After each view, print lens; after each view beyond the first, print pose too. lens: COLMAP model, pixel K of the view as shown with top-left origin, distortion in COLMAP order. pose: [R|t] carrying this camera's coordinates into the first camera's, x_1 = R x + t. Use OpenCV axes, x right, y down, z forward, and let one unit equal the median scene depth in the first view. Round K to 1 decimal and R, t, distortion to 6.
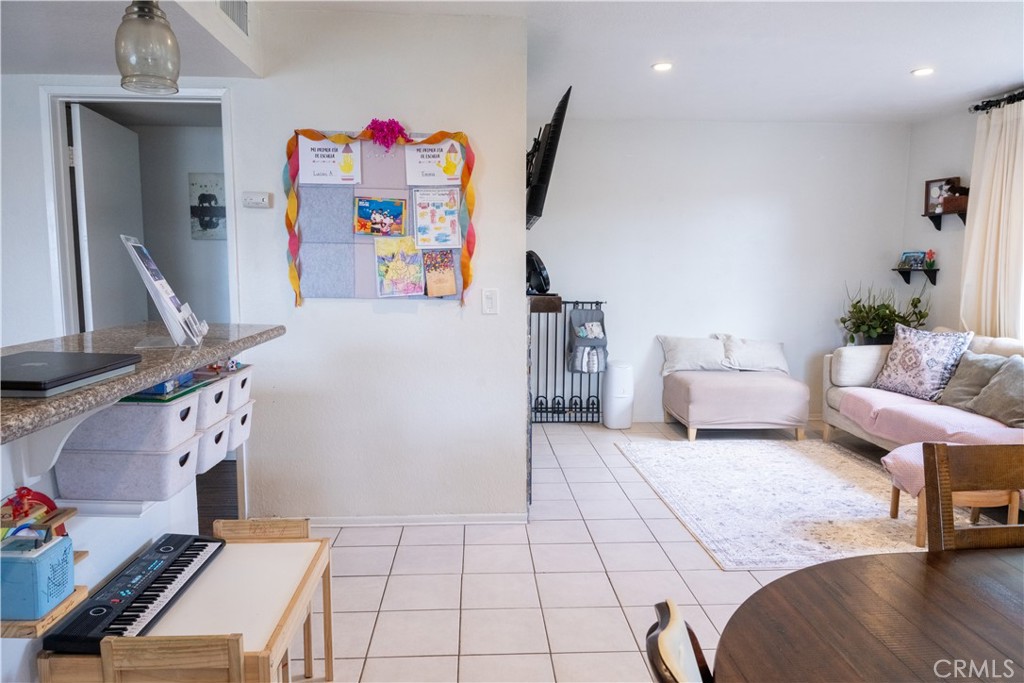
lens RADIAL K [[690.2, 0, 512.0], [0, 690.2, 341.5], [0, 0, 1]] dist [0.009407, -0.018758]
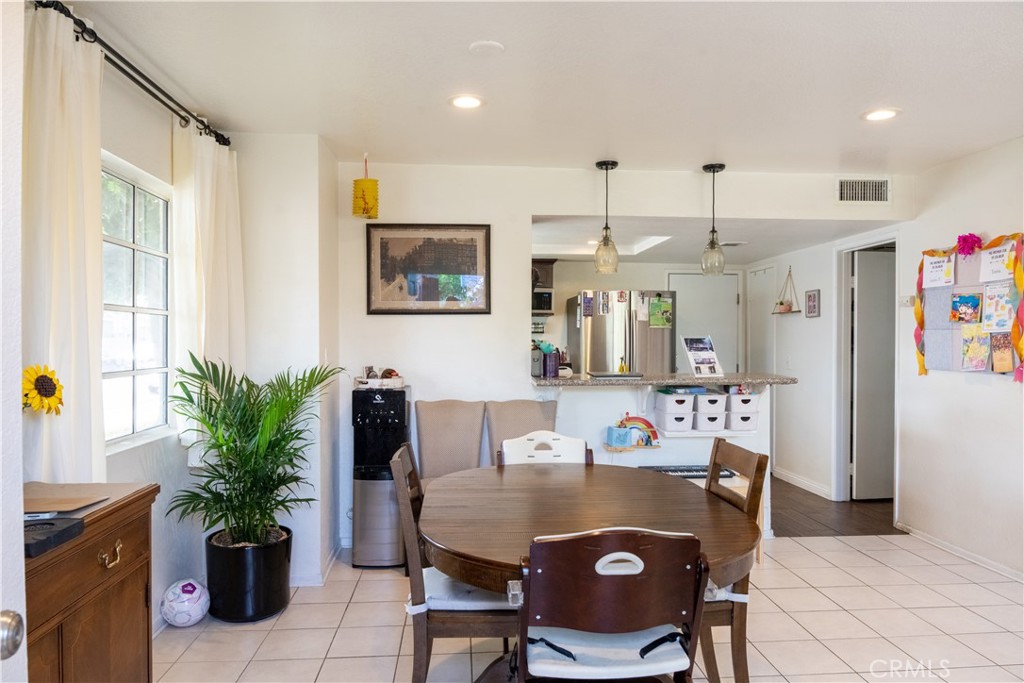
lens RADIAL K [[683.6, 0, 510.4], [0, 683.6, 344.2], [0, 0, 1]] dist [0.006157, -0.003887]
pose [[0.017508, 0.001618, -0.999845, 0.817810], [-0.111339, 0.993782, -0.000342, -0.015316], [0.993628, 0.111328, 0.017579, 0.111822]]
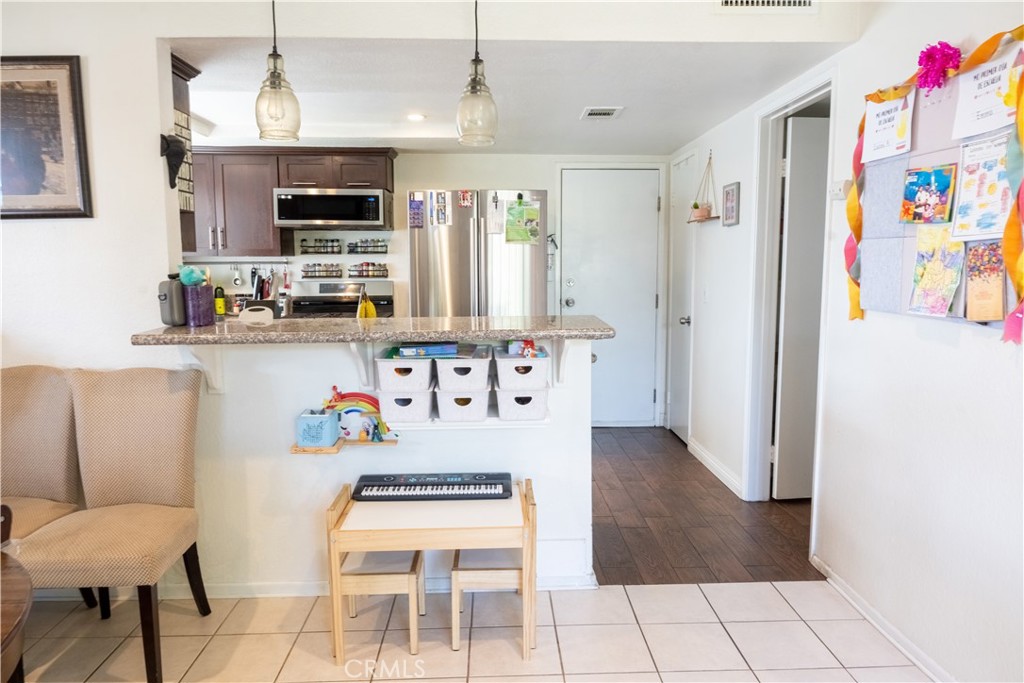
lens RADIAL K [[690.2, 0, 512.0], [0, 690.2, 341.5], [0, 0, 1]] dist [0.009407, -0.018758]
pose [[-0.020275, 0.107411, -0.994008, 0.379127], [-0.104870, 0.988499, 0.108955, -0.055160], [0.994279, 0.106451, -0.008778, 0.478677]]
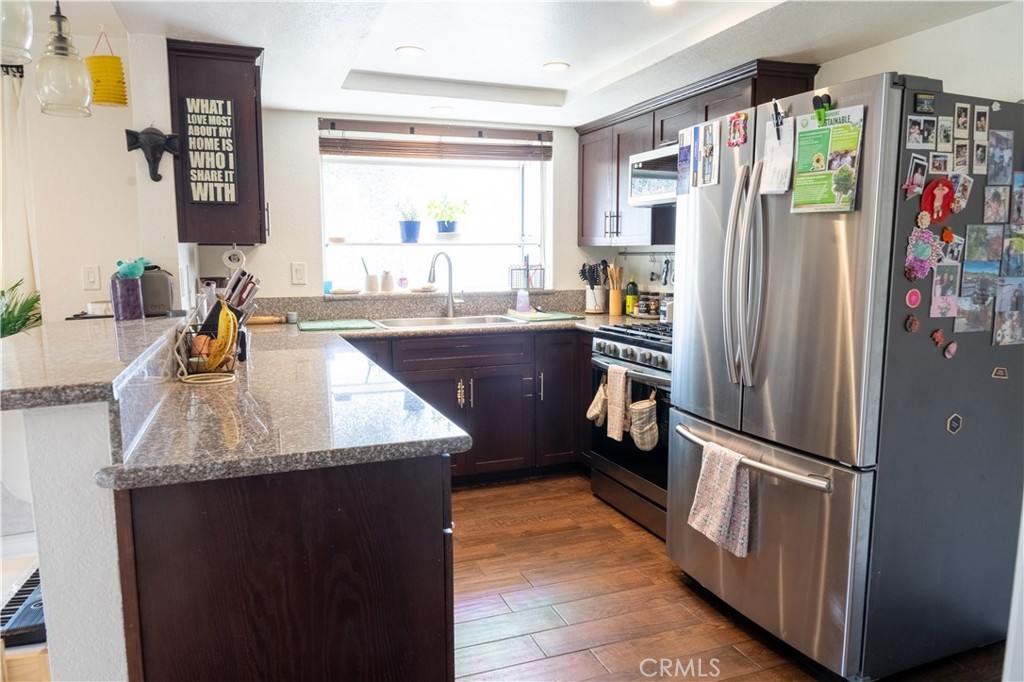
lens RADIAL K [[683.6, 0, 510.4], [0, 683.6, 343.7], [0, 0, 1]] dist [0.006157, -0.003887]
pose [[-0.955603, 0.034782, -0.292596, -0.366186], [-0.035120, 0.972485, 0.230303, -0.102594], [0.292556, 0.230355, -0.928088, 0.862368]]
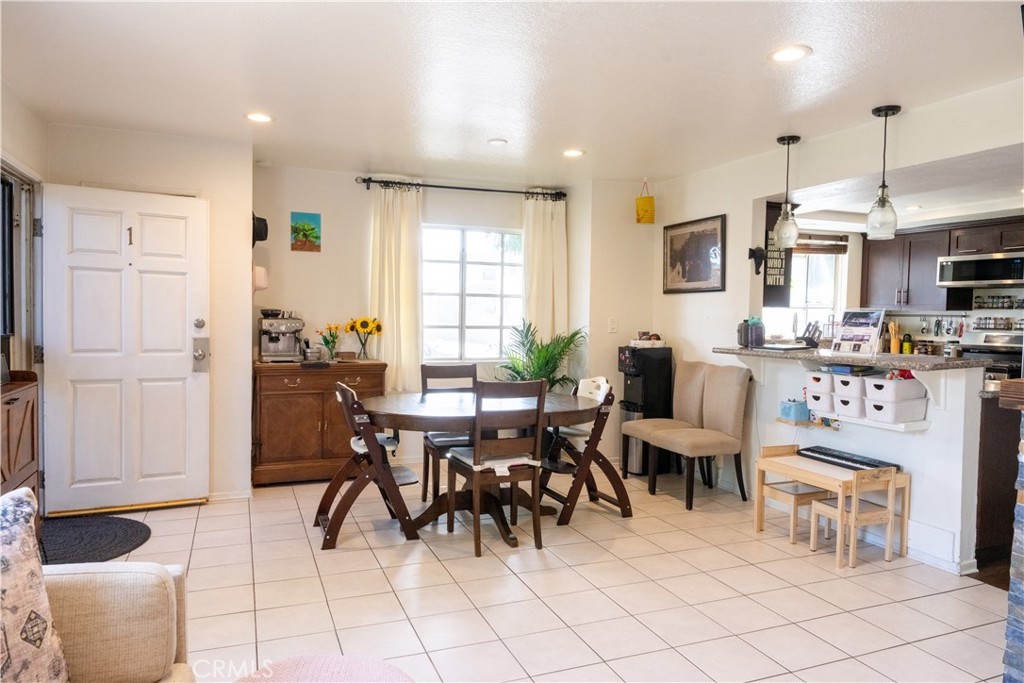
lens RADIAL K [[683.6, 0, 510.4], [0, 683.6, 344.2], [0, 0, 1]] dist [0.006157, -0.003887]
pose [[-0.949097, -0.002194, -0.314976, 0.516508], [-0.051658, 0.987520, 0.148778, -0.126364], [0.310718, 0.157476, -0.937366, 1.134582]]
